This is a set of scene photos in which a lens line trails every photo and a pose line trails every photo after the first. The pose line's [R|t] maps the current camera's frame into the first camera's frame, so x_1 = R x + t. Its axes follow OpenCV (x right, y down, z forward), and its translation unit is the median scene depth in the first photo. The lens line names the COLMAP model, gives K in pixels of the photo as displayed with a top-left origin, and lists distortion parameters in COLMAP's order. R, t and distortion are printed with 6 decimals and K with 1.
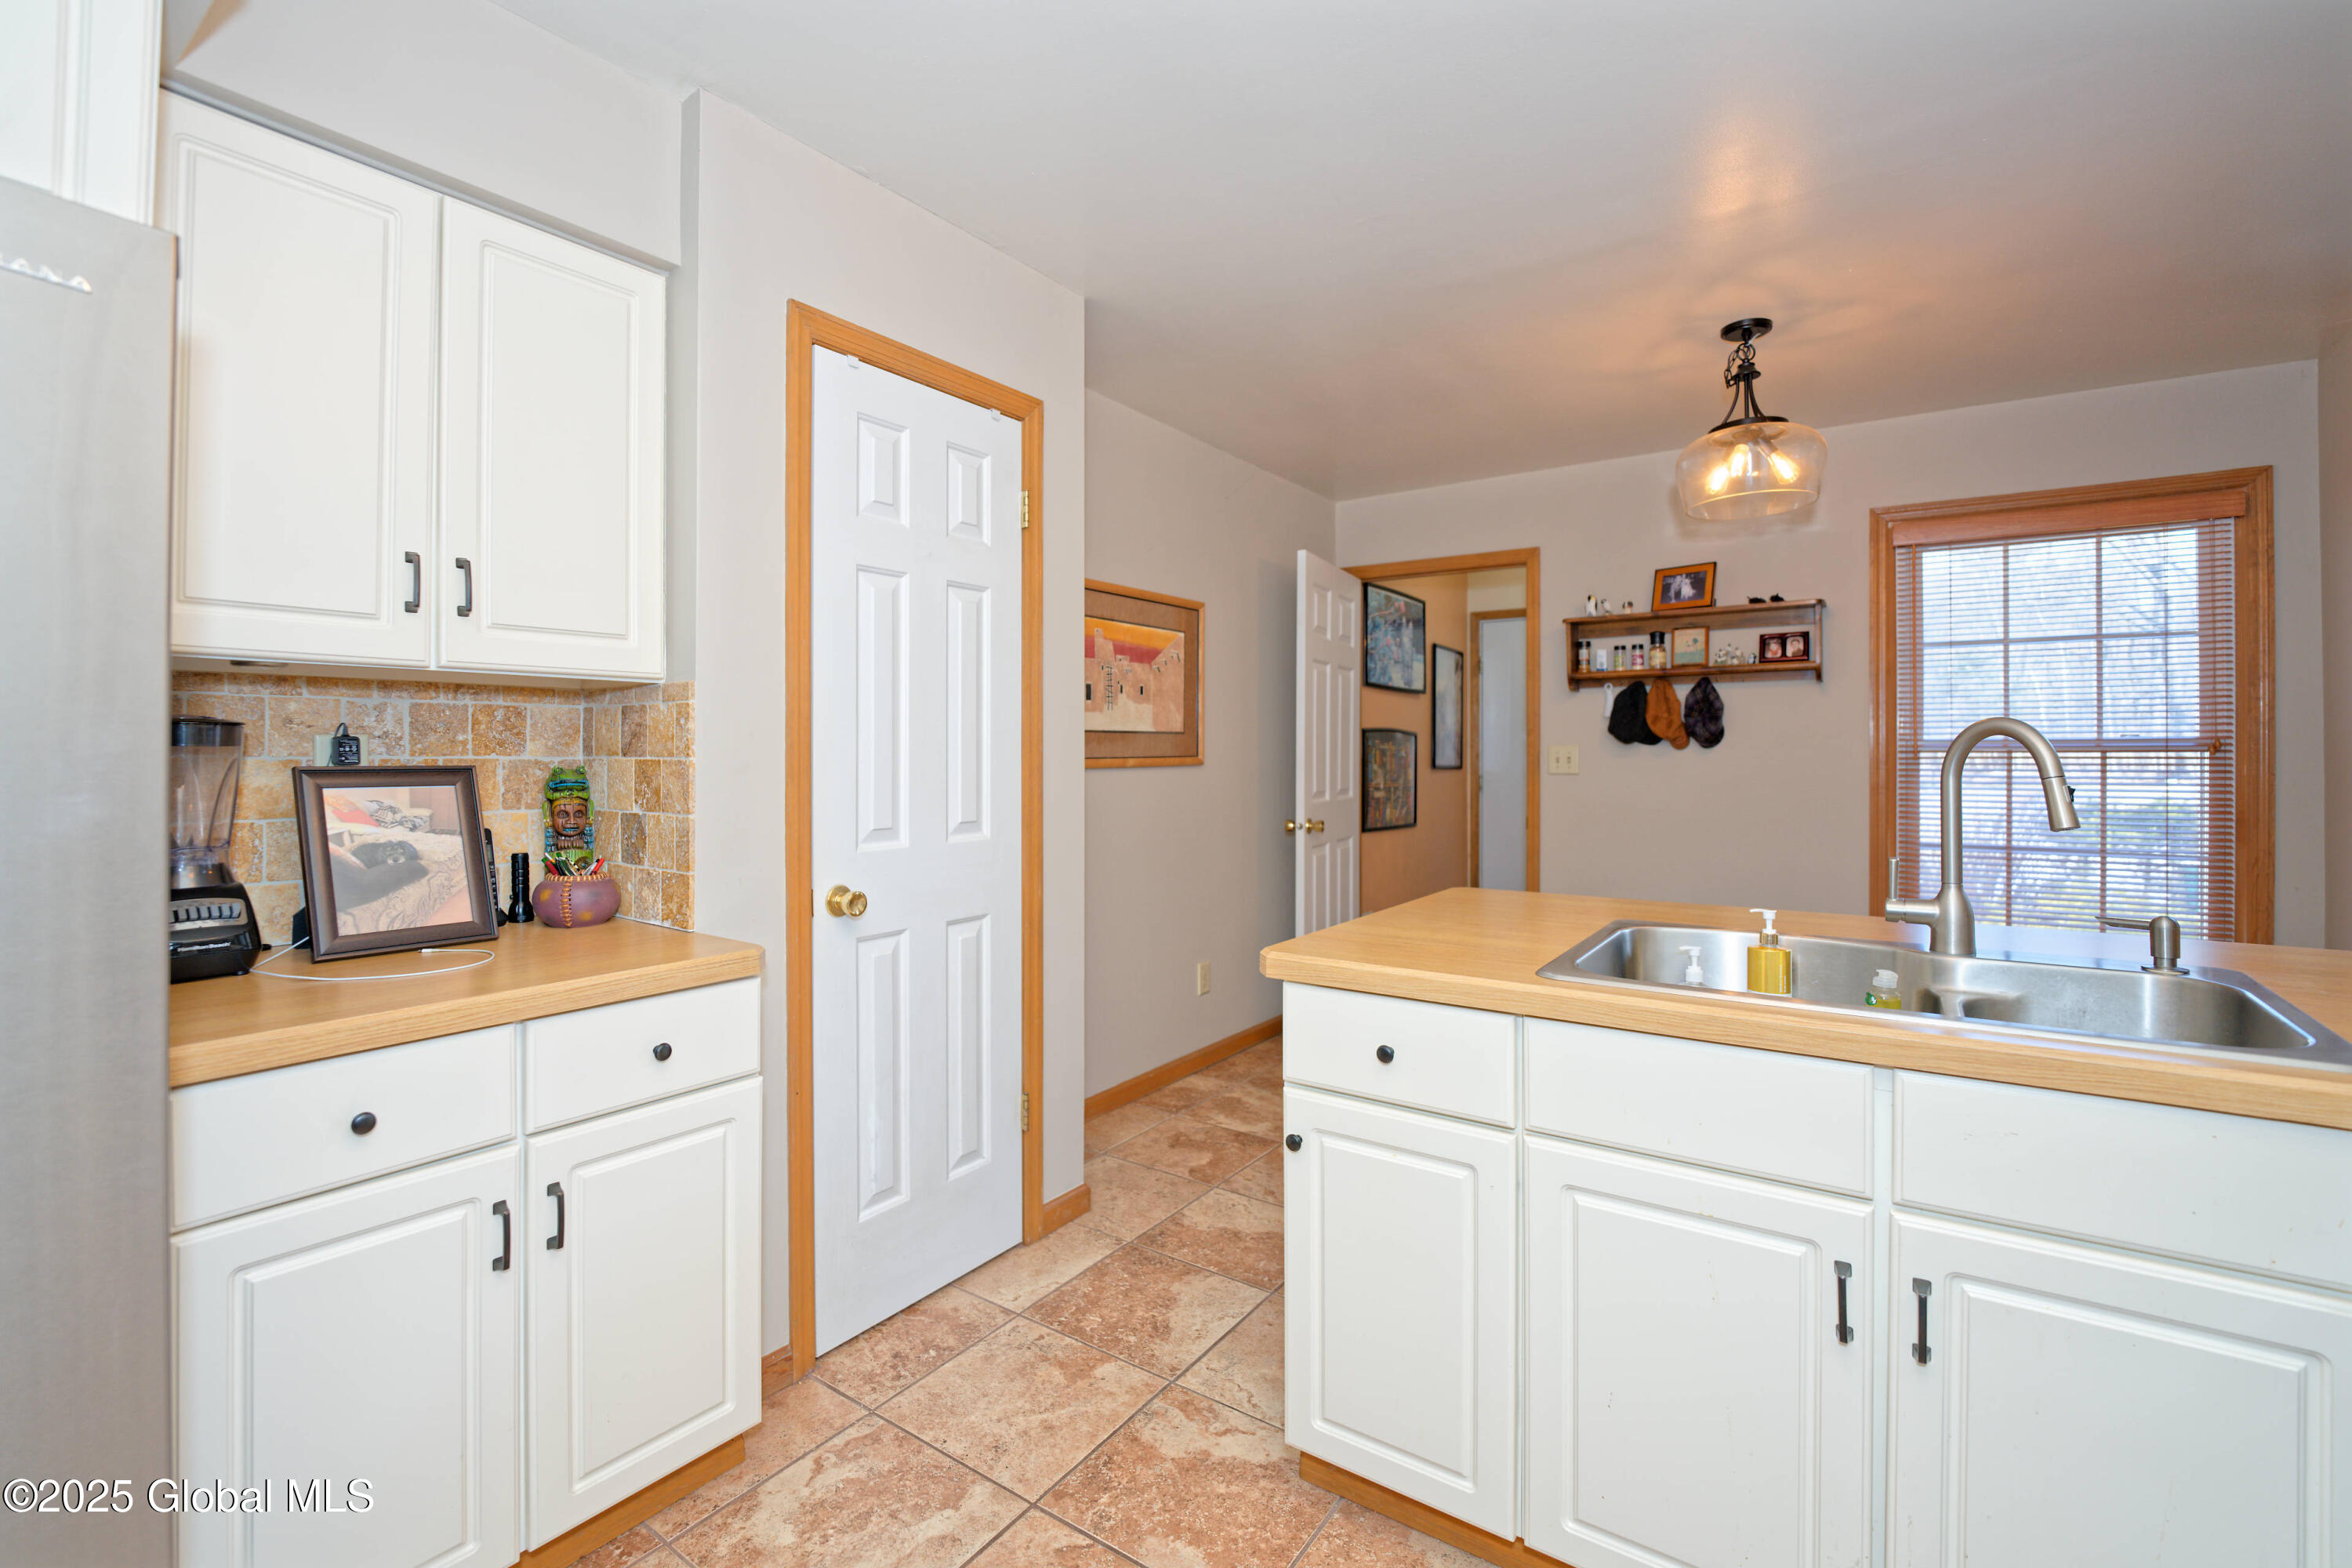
lens RADIAL K [[1023.4, 0, 1152.7], [0, 1023.4, 748.6], [0, 0, 1]] dist [-0.023814, 0.000037]
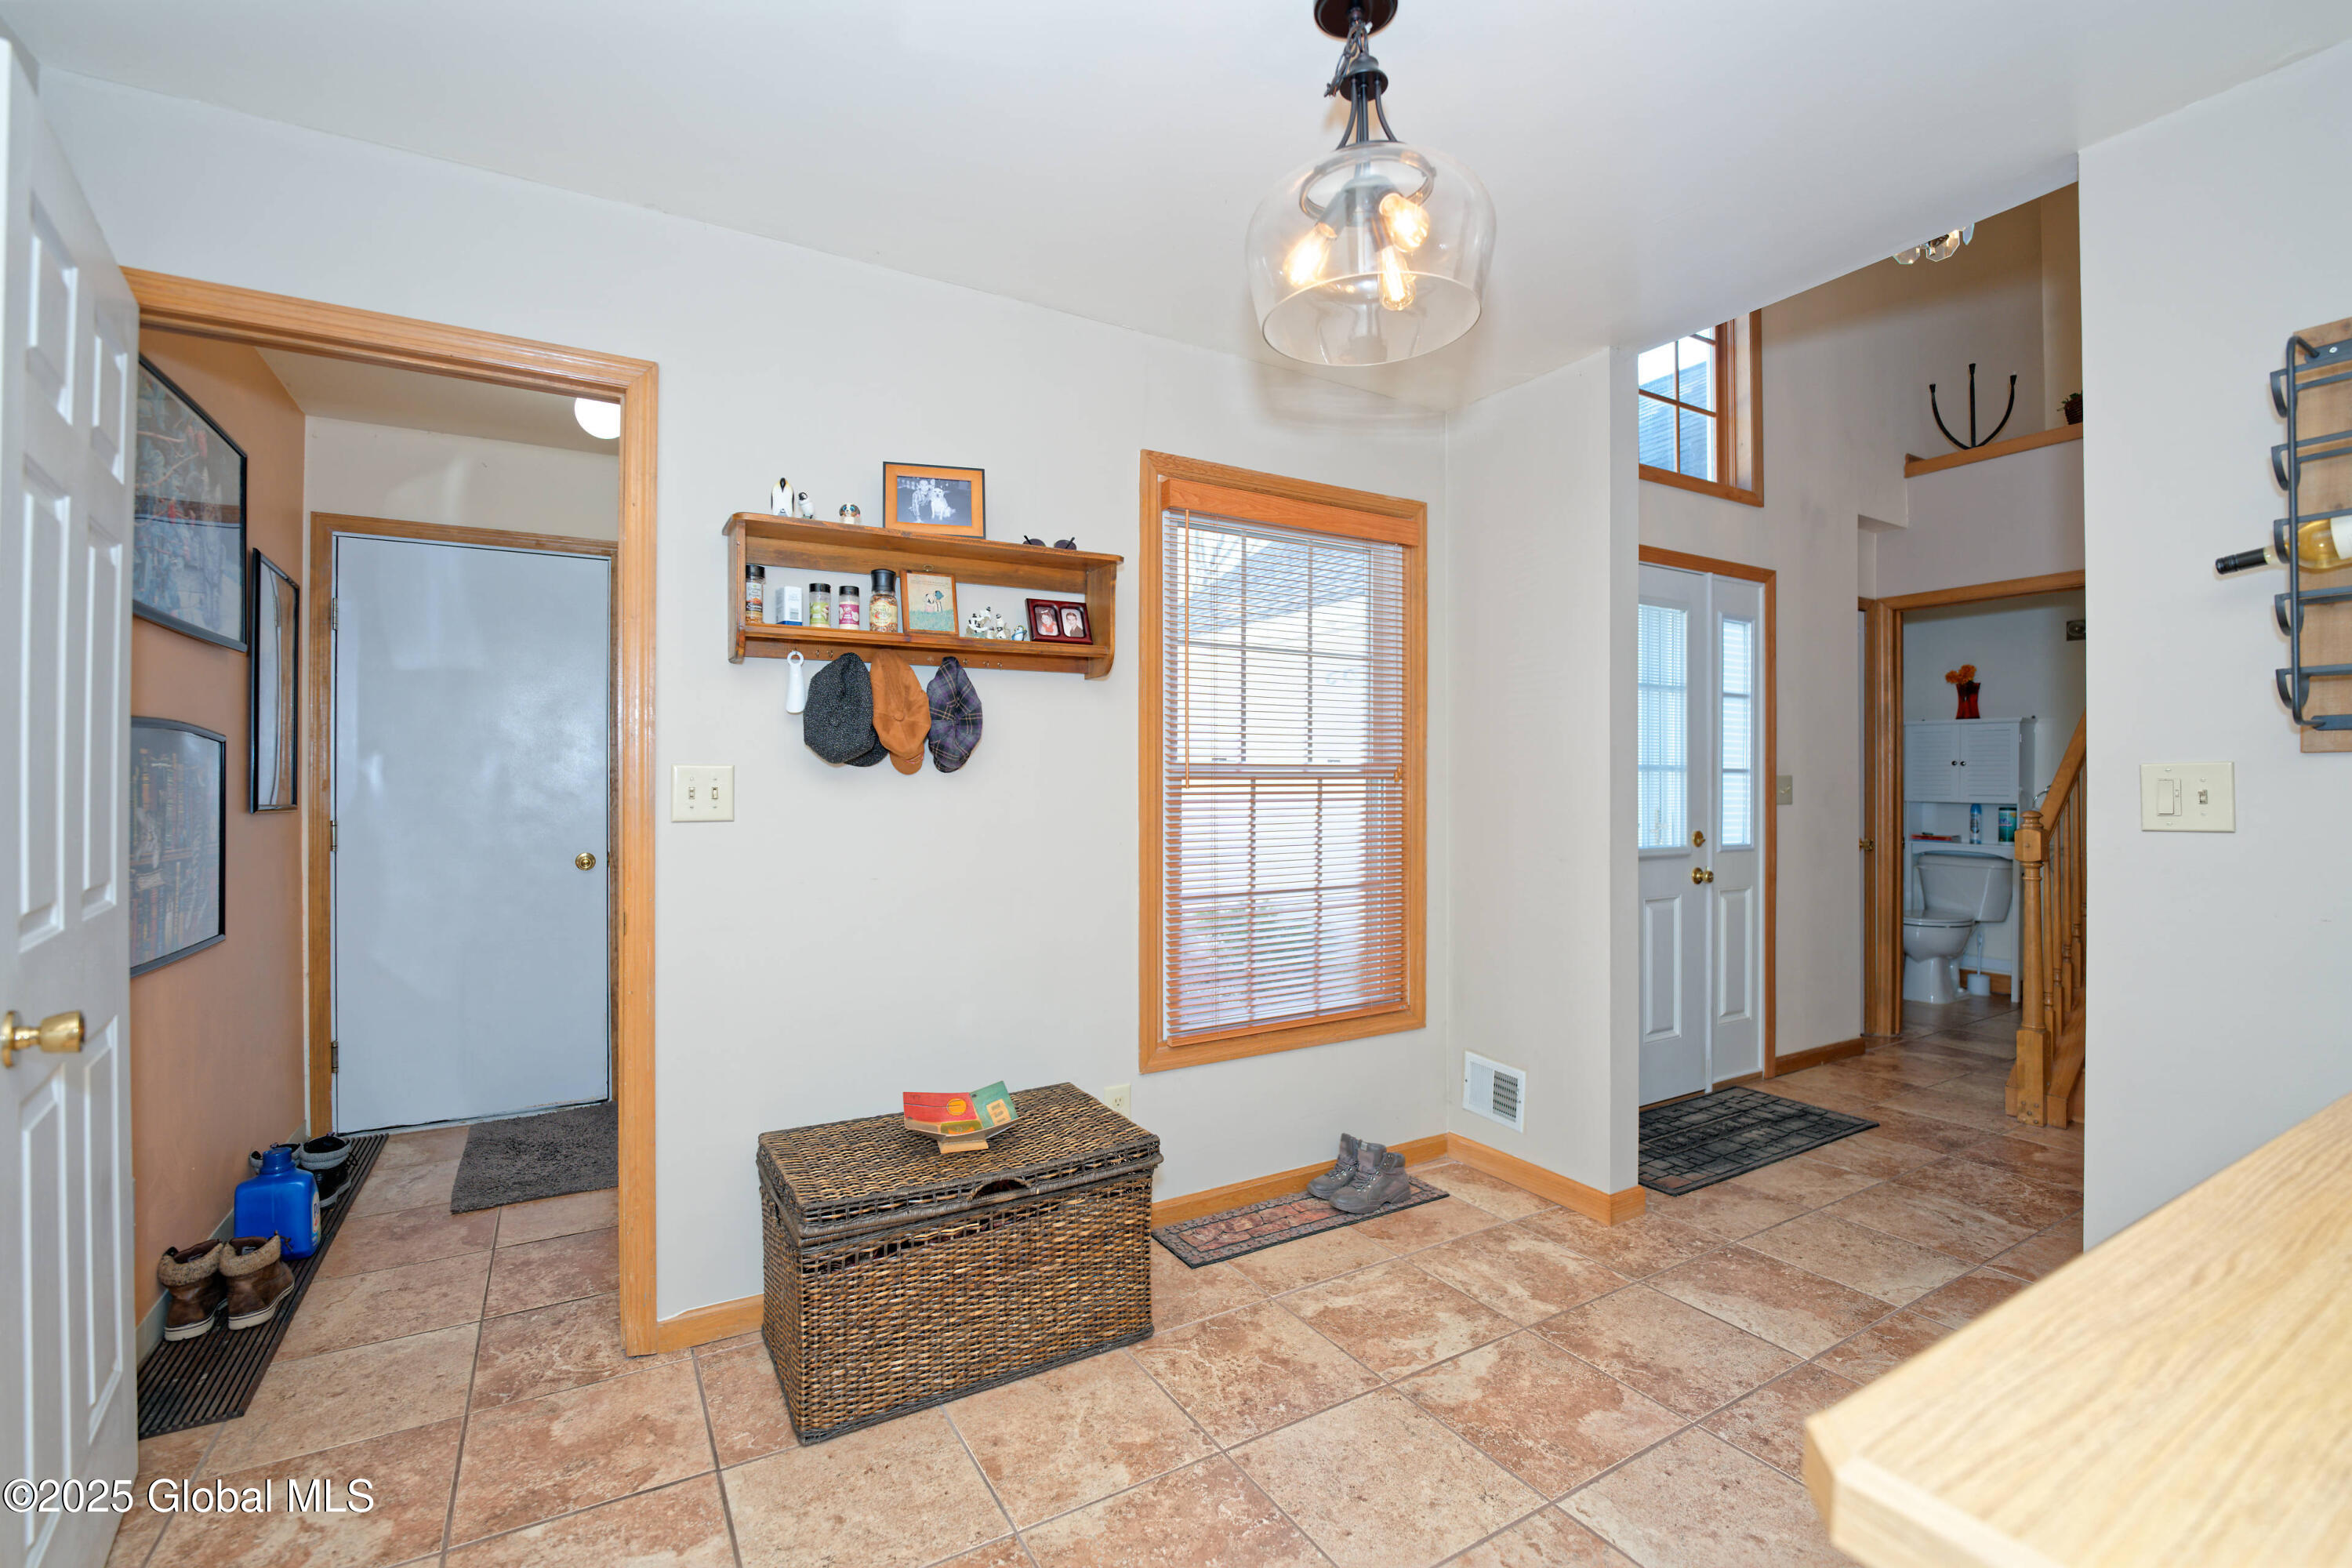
lens RADIAL K [[1012.2, 0, 1172.5], [0, 1012.2, 766.4], [0, 0, 1]] dist [-0.026905, 0.000935]
pose [[0.403148, 0.010472, 0.915075, 0.041400], [-0.003437, 0.999945, -0.009929, 0.001961], [-0.915128, 0.000858, 0.403161, 0.647618]]
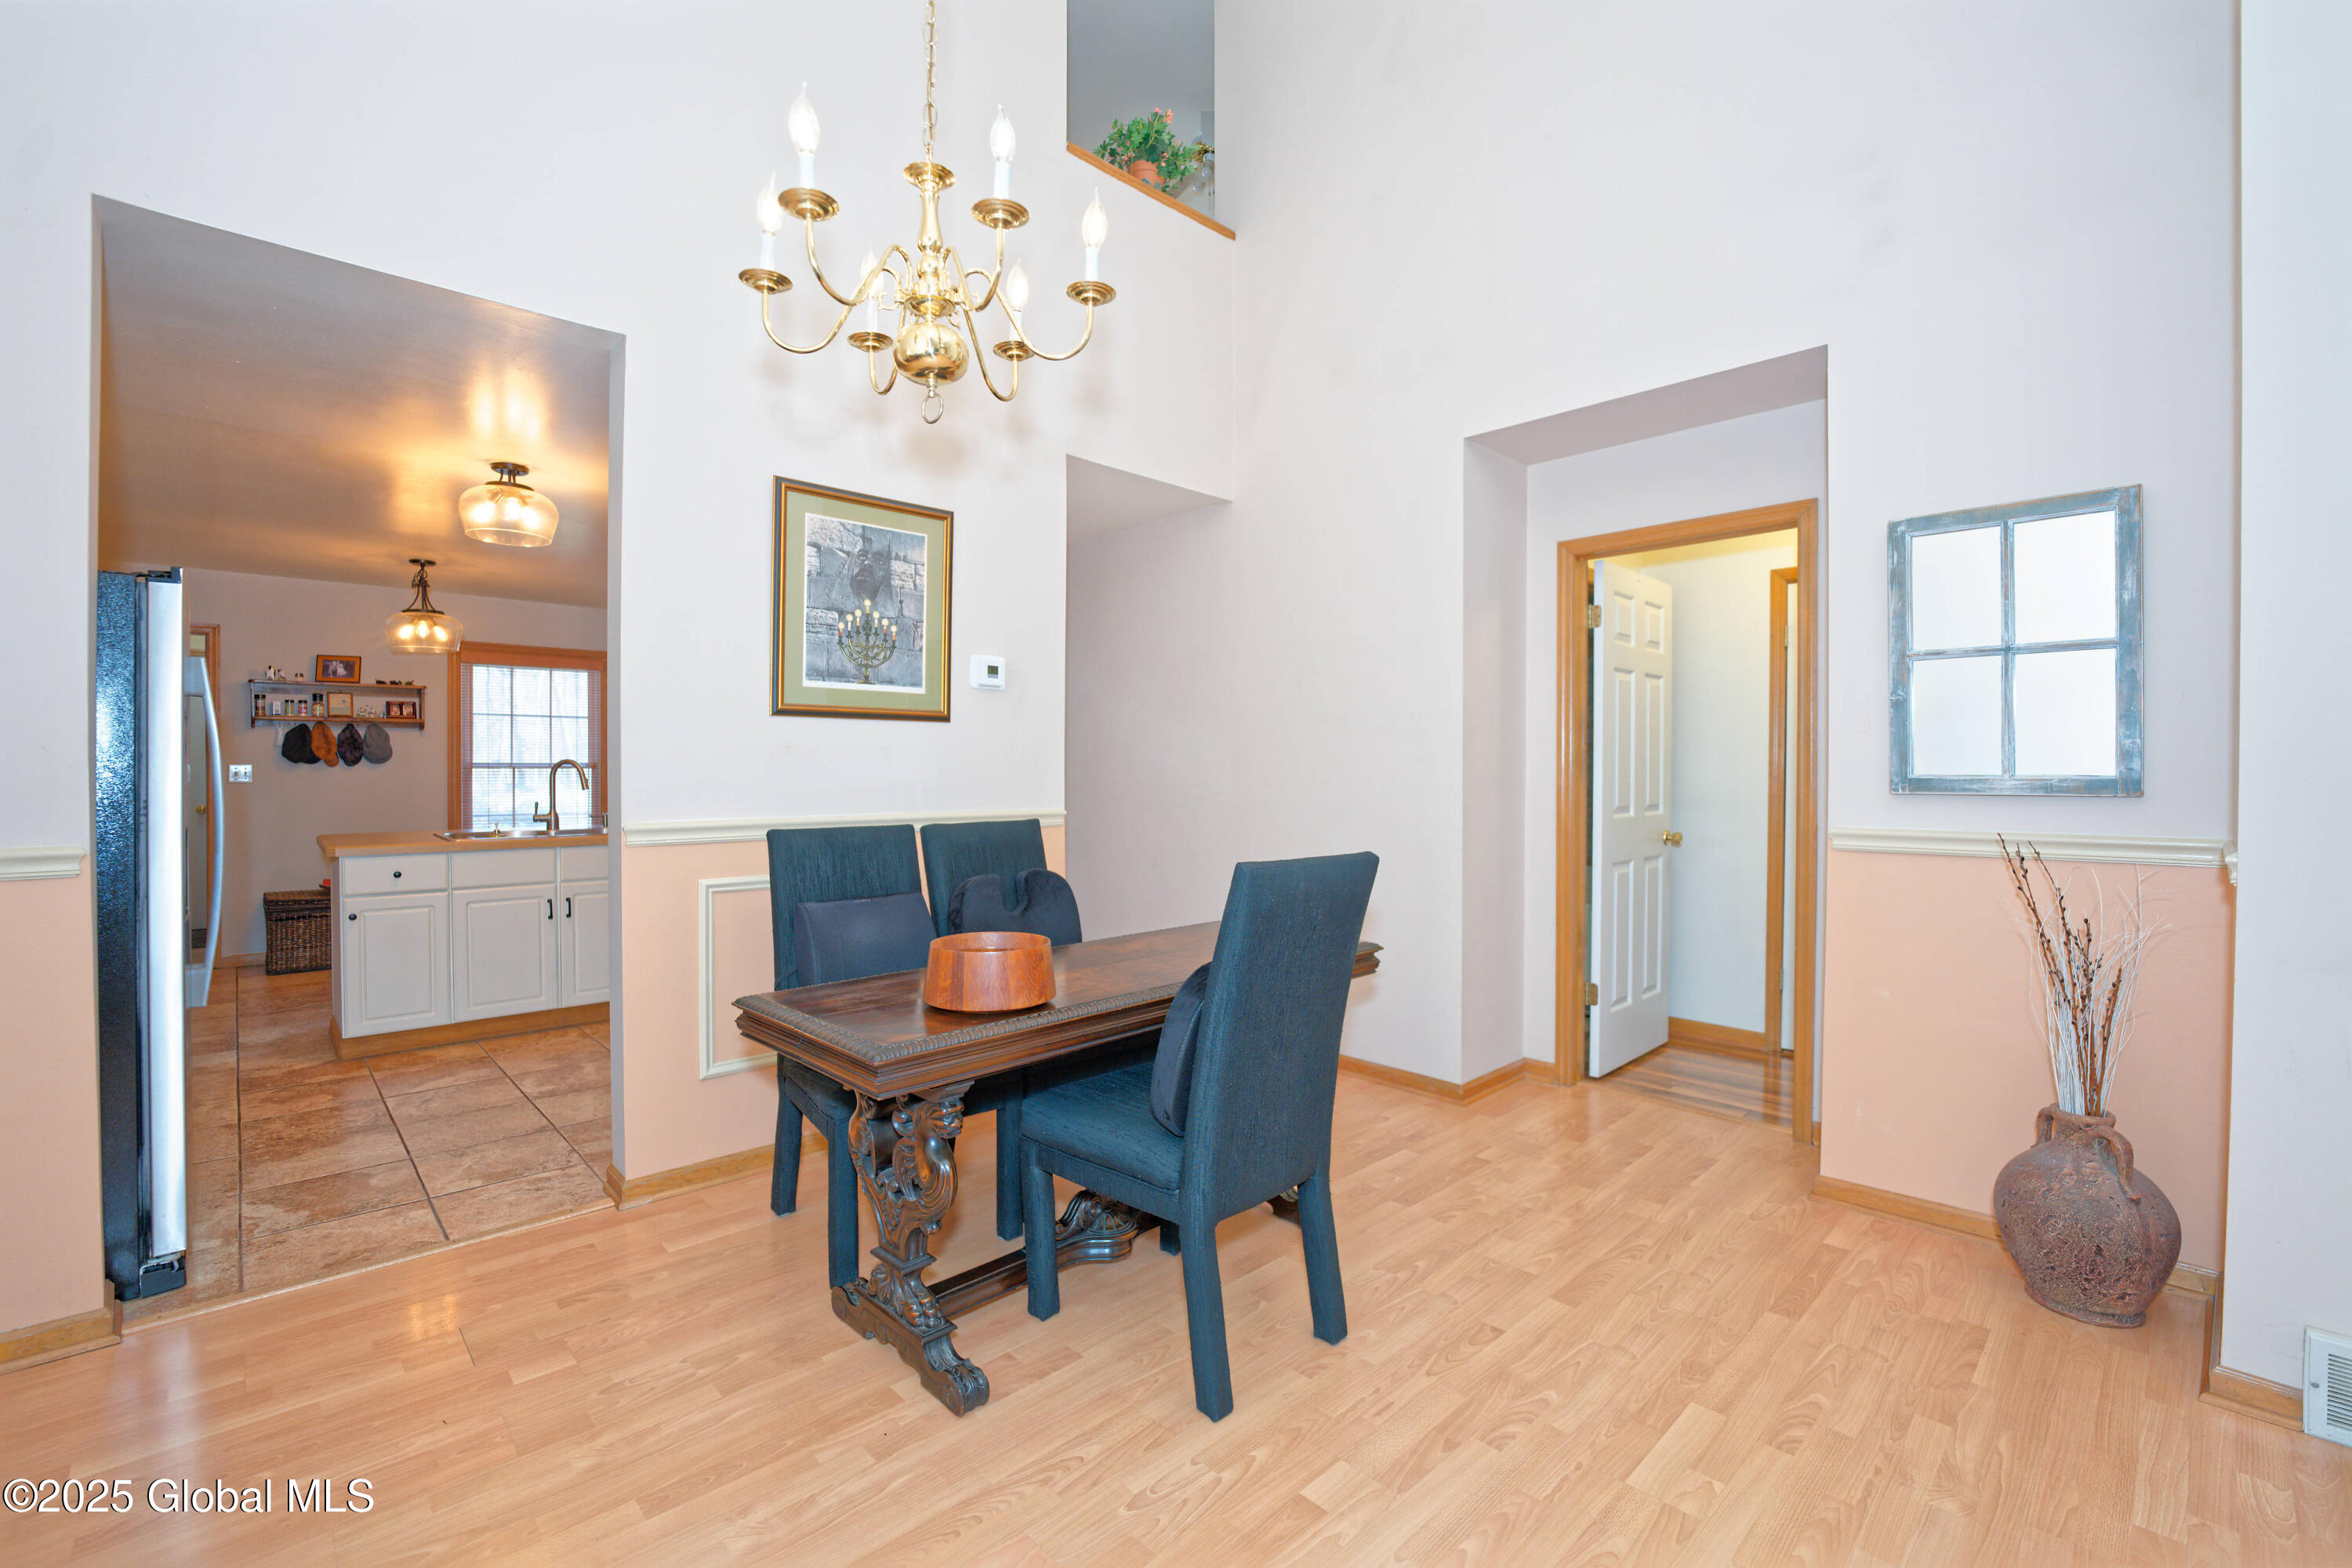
lens RADIAL K [[994.4, 0, 1172.1], [0, 994.4, 778.0], [0, 0, 1]] dist [-0.029593, 0.004507]
pose [[0.178385, -0.007356, 0.983933, -0.819627], [-0.004586, 0.999955, 0.008307, -0.000023], [-0.983950, -0.005995, 0.178343, -0.638195]]
